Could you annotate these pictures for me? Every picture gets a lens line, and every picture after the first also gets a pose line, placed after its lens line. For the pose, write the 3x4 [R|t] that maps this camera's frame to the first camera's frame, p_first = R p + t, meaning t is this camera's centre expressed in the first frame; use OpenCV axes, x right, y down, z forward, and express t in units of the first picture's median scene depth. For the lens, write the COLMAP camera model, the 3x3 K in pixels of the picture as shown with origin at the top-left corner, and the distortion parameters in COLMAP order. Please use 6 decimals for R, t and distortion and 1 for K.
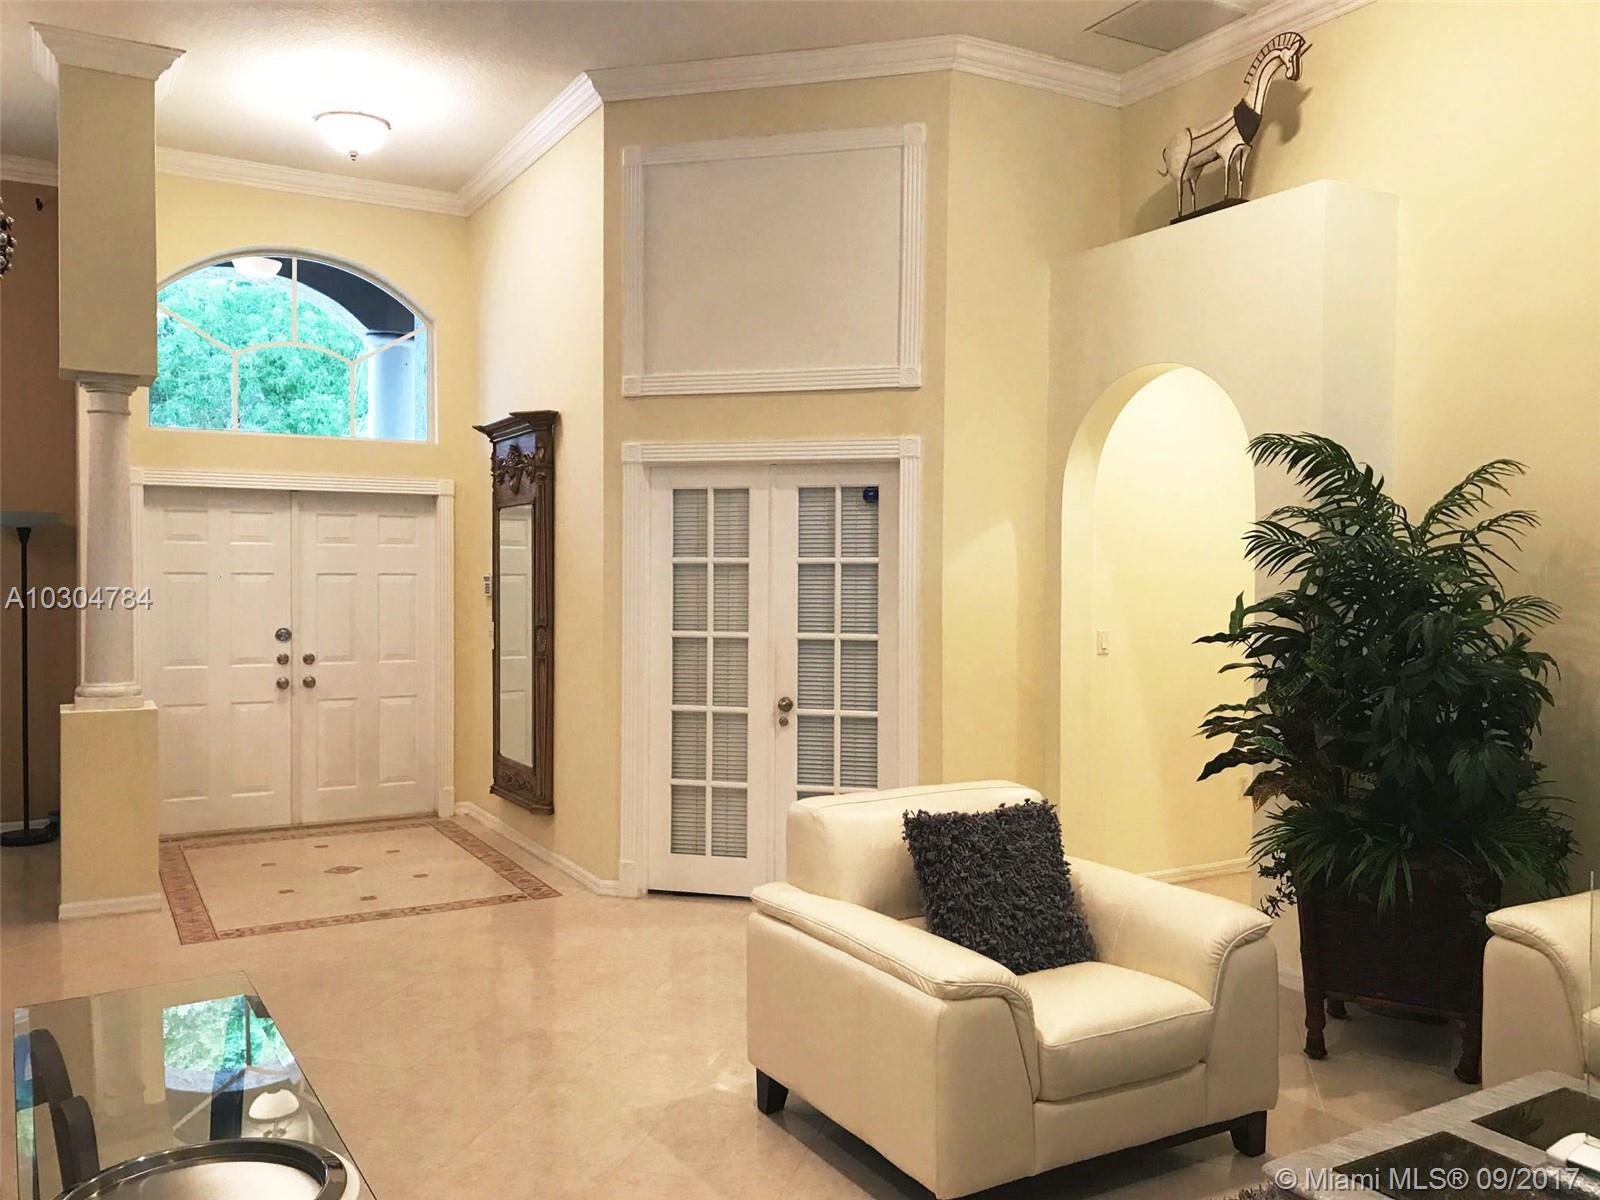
lens RADIAL K [[1298.5, 0, 800.0], [0, 1298.5, 600.0], [0, 0, 1]] dist [0.047139, -0.001481]
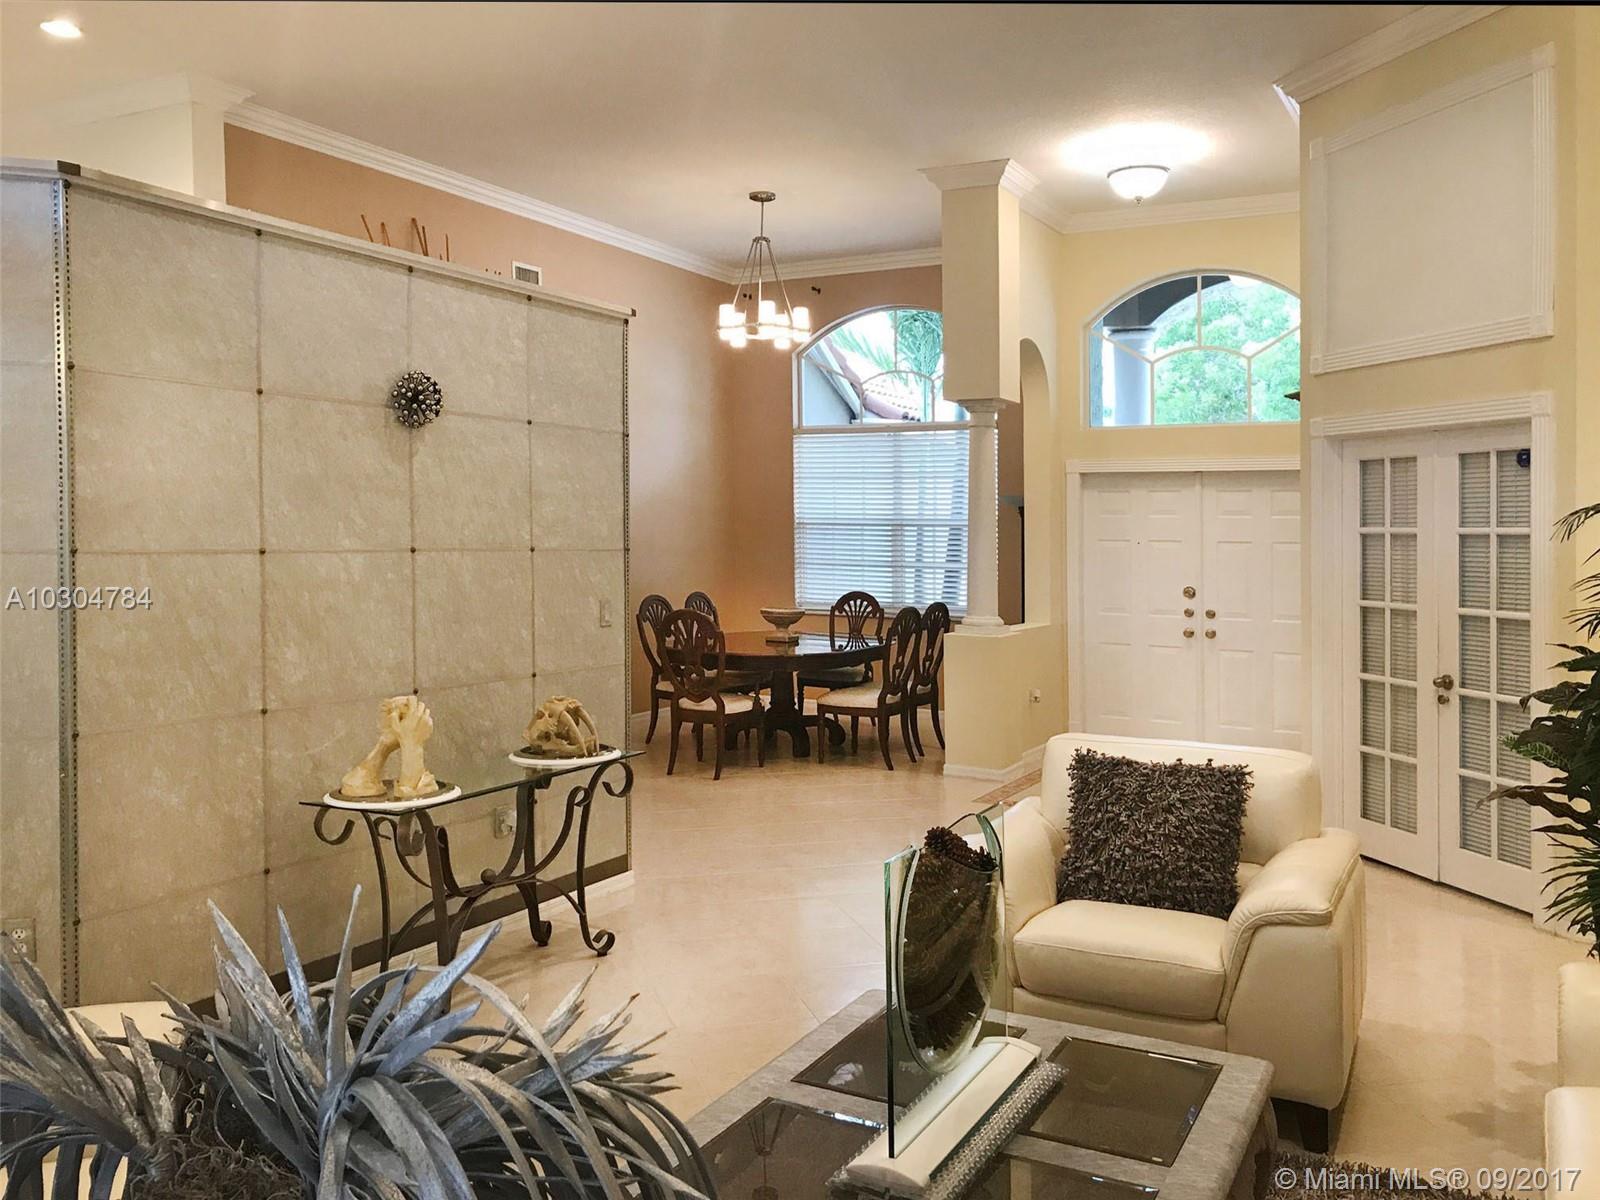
lens RADIAL K [[1280.4, 0, 801.0], [0, 1280.4, 624.2], [0, 0, 1]] dist [-0.057672, -0.000647]
pose [[0.521929, 0.061868, -0.850743, 0.525449], [-0.023210, 0.998027, 0.058339, -0.005032], [0.852673, -0.010703, 0.522335, 0.111111]]
